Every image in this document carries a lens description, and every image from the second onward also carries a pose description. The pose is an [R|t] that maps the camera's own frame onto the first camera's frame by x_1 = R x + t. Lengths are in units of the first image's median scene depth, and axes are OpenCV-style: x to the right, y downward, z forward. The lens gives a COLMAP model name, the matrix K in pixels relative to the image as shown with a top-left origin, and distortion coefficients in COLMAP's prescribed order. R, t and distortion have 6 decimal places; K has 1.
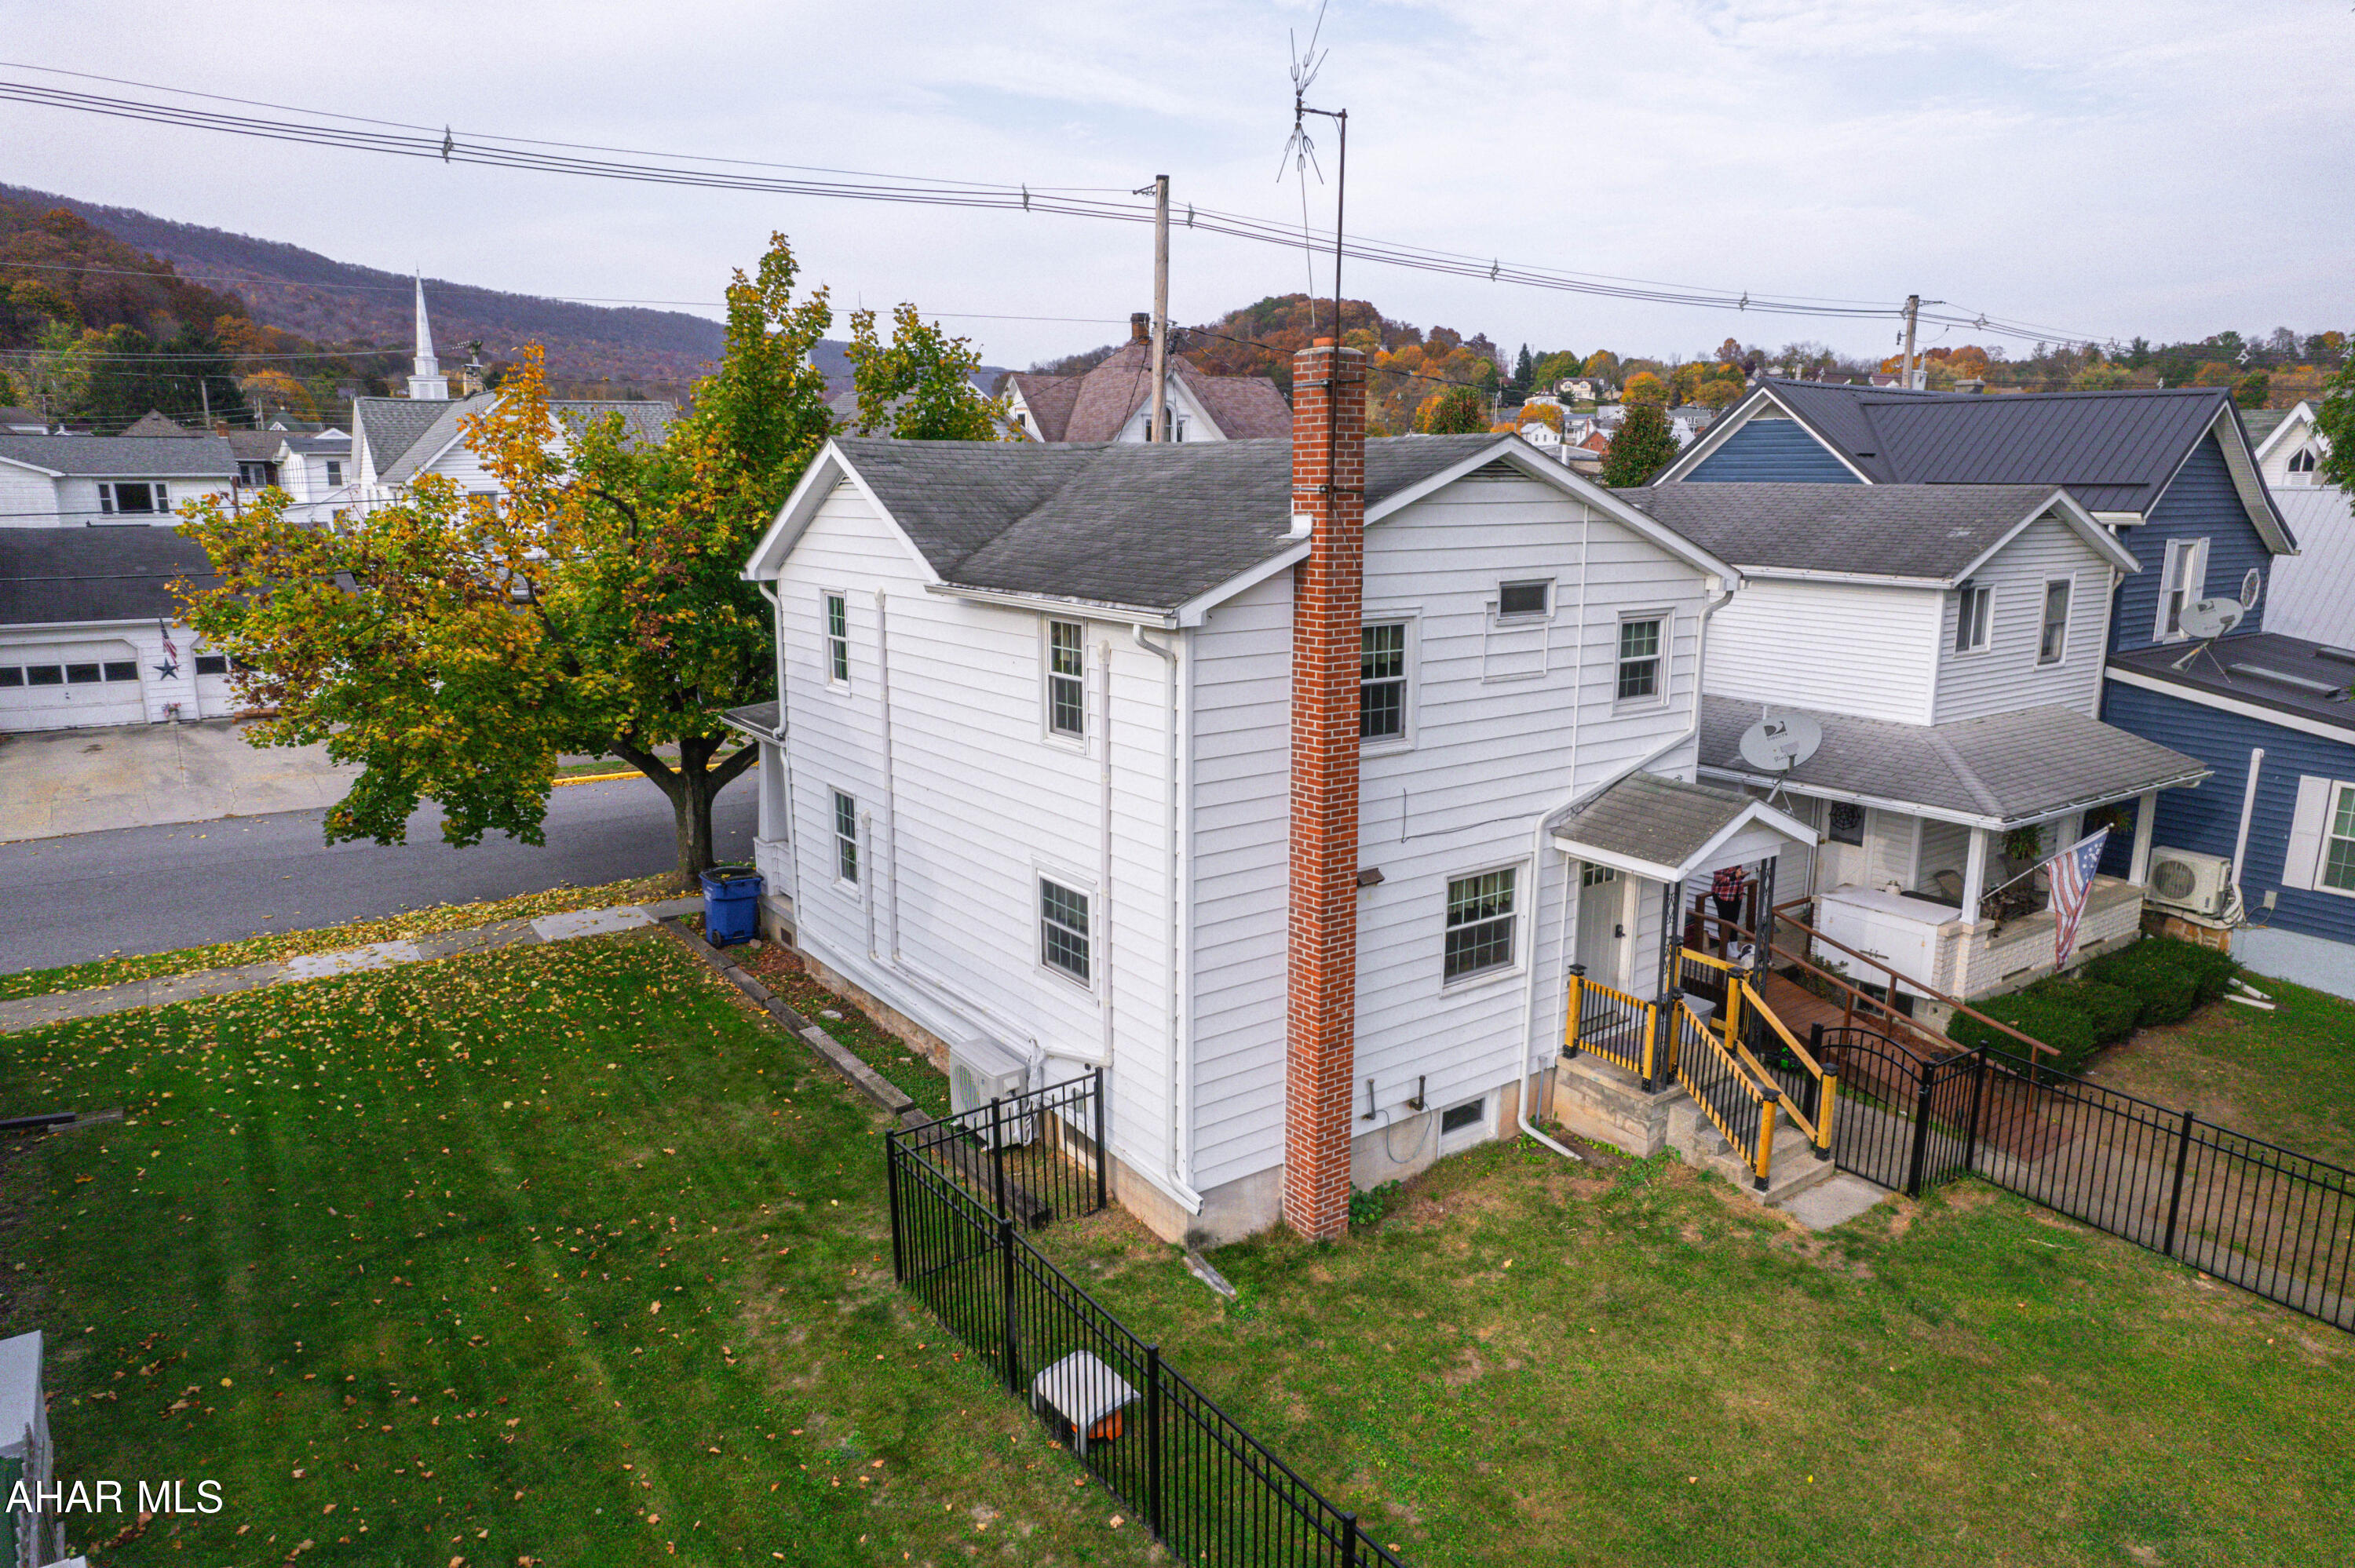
lens RADIAL K [[1468.4, 0, 1183.4], [0, 1468.4, 795.5], [0, 0, 1]] dist [-0.042147, 0.032453]
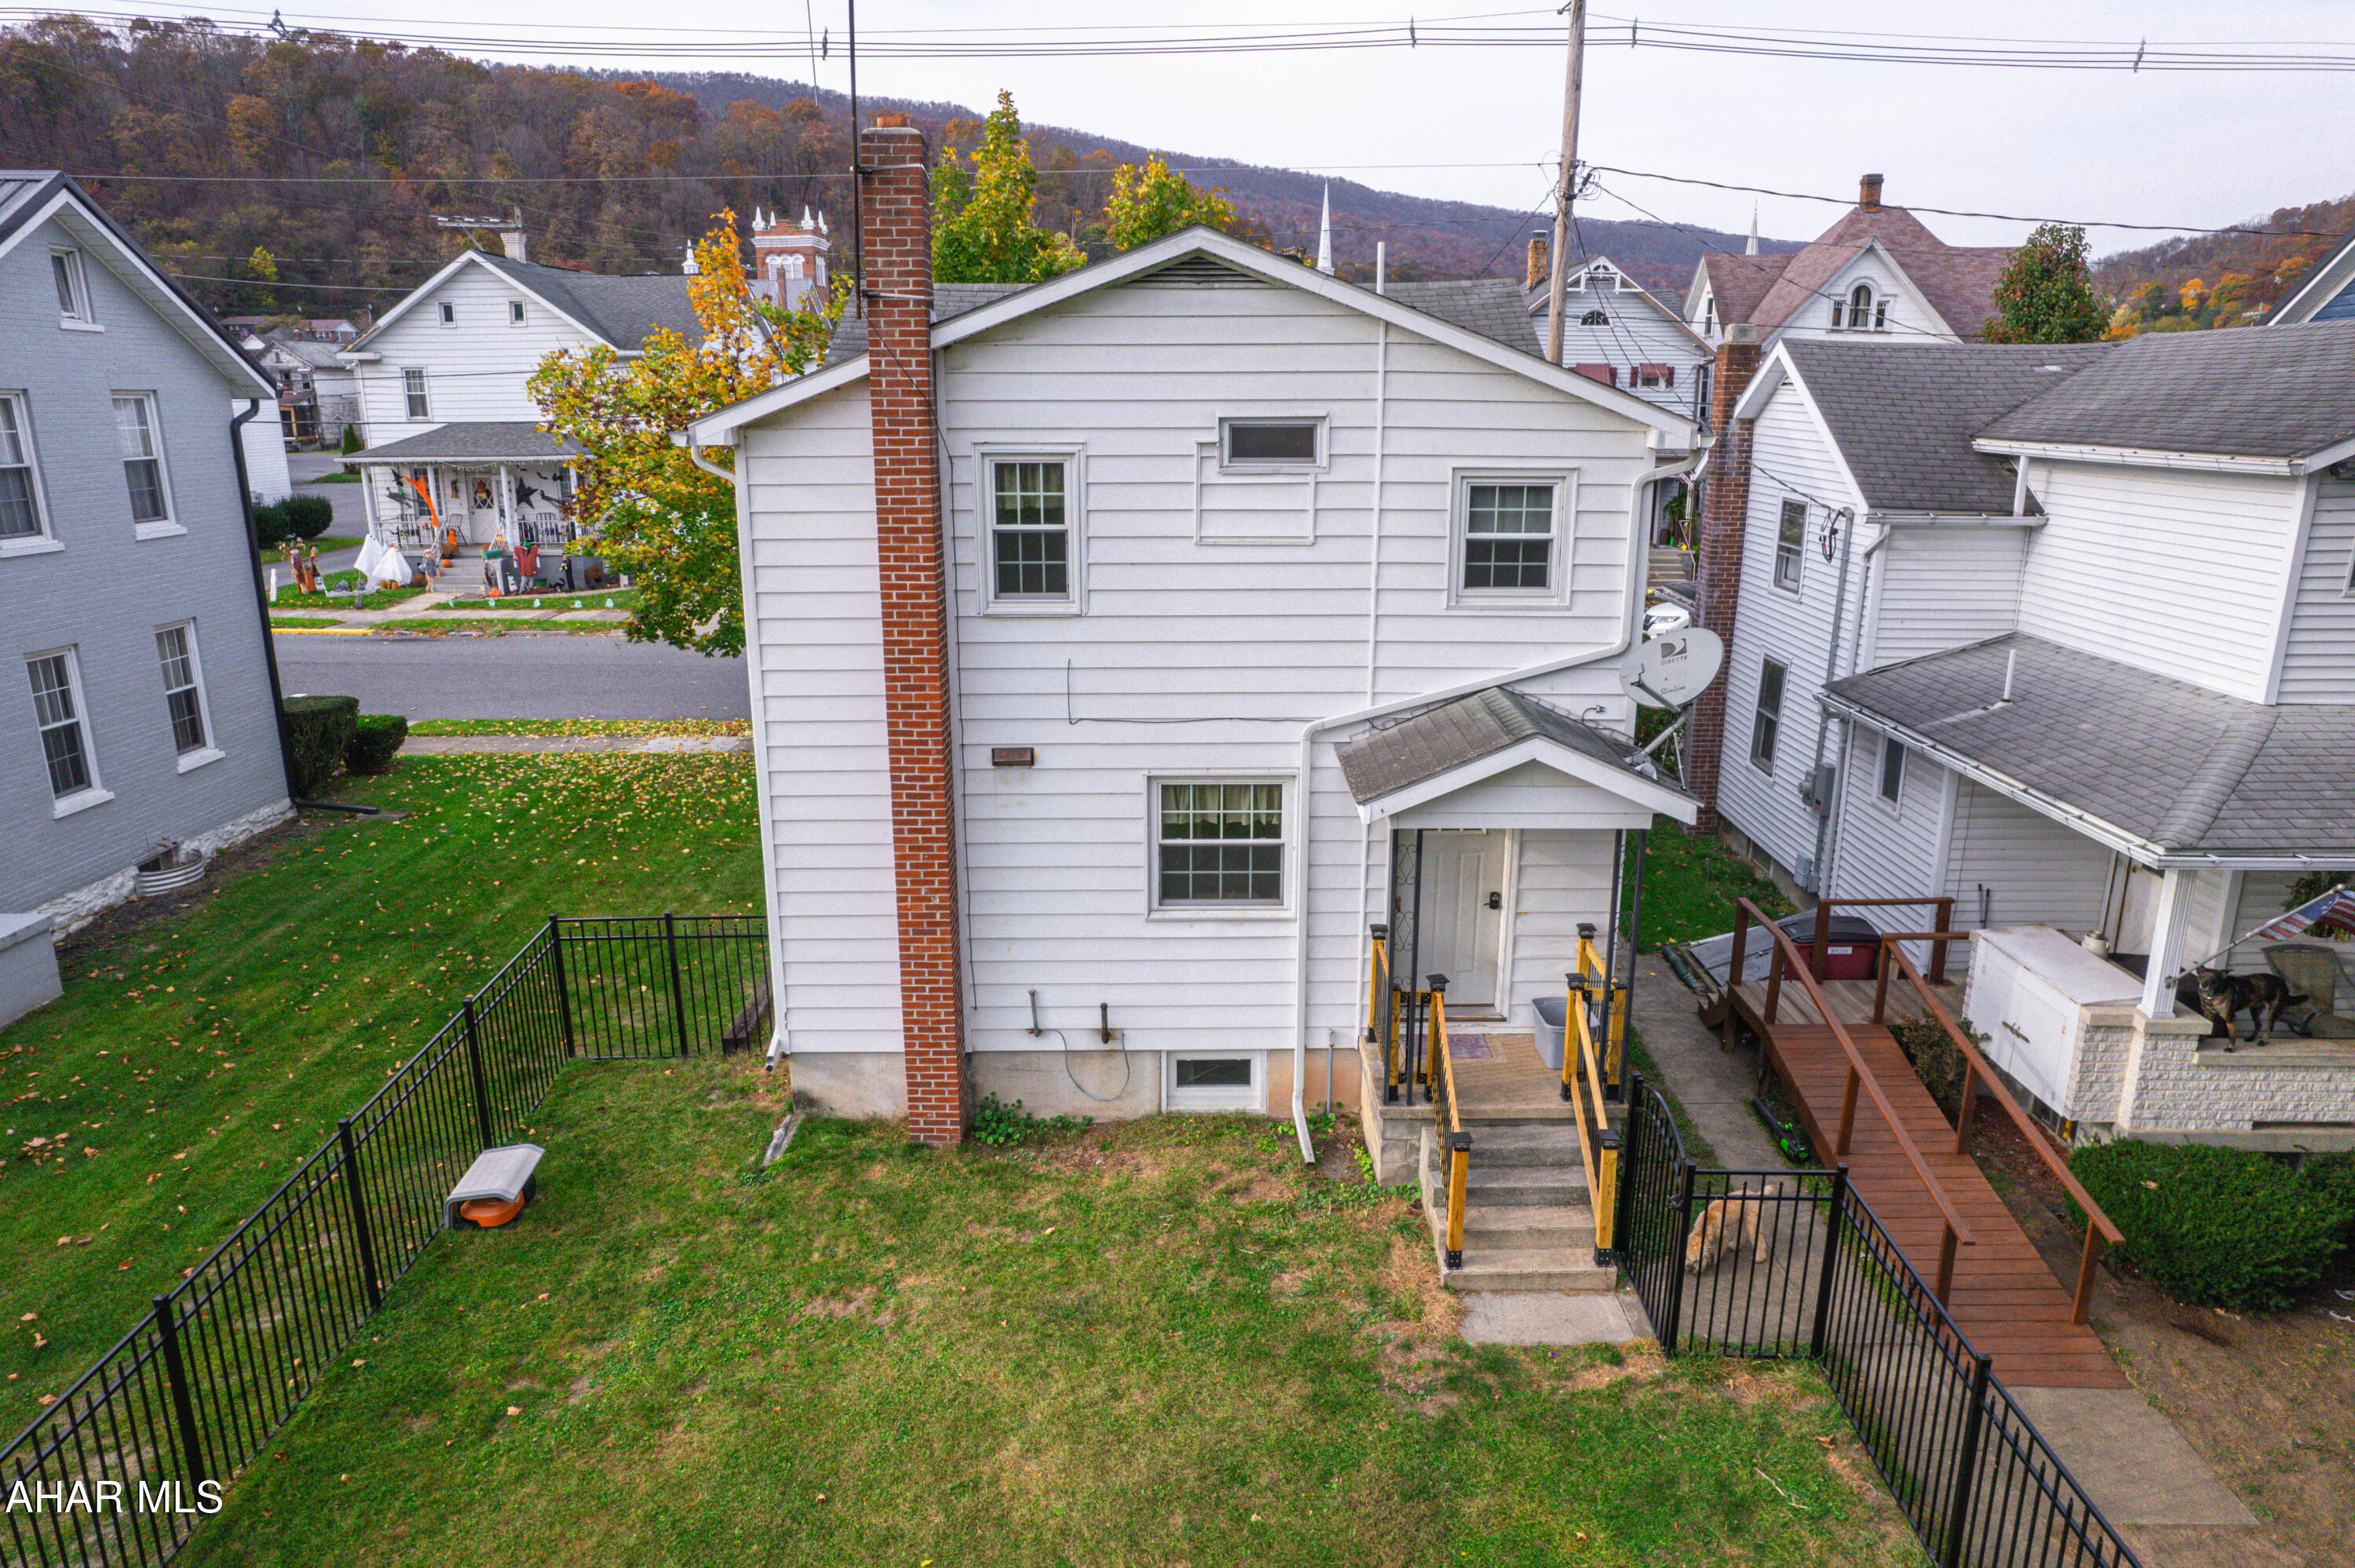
lens RADIAL K [[1468.4, 0, 1172.3], [0, 1468.4, 782.9], [0, 0, 1]] dist [-0.042147, 0.032453]
pose [[0.816599, 0.149299, -0.557562, 0.645812], [-0.122658, 0.988792, 0.085126, -0.013111], [0.564022, -0.001124, 0.825759, 0.314215]]
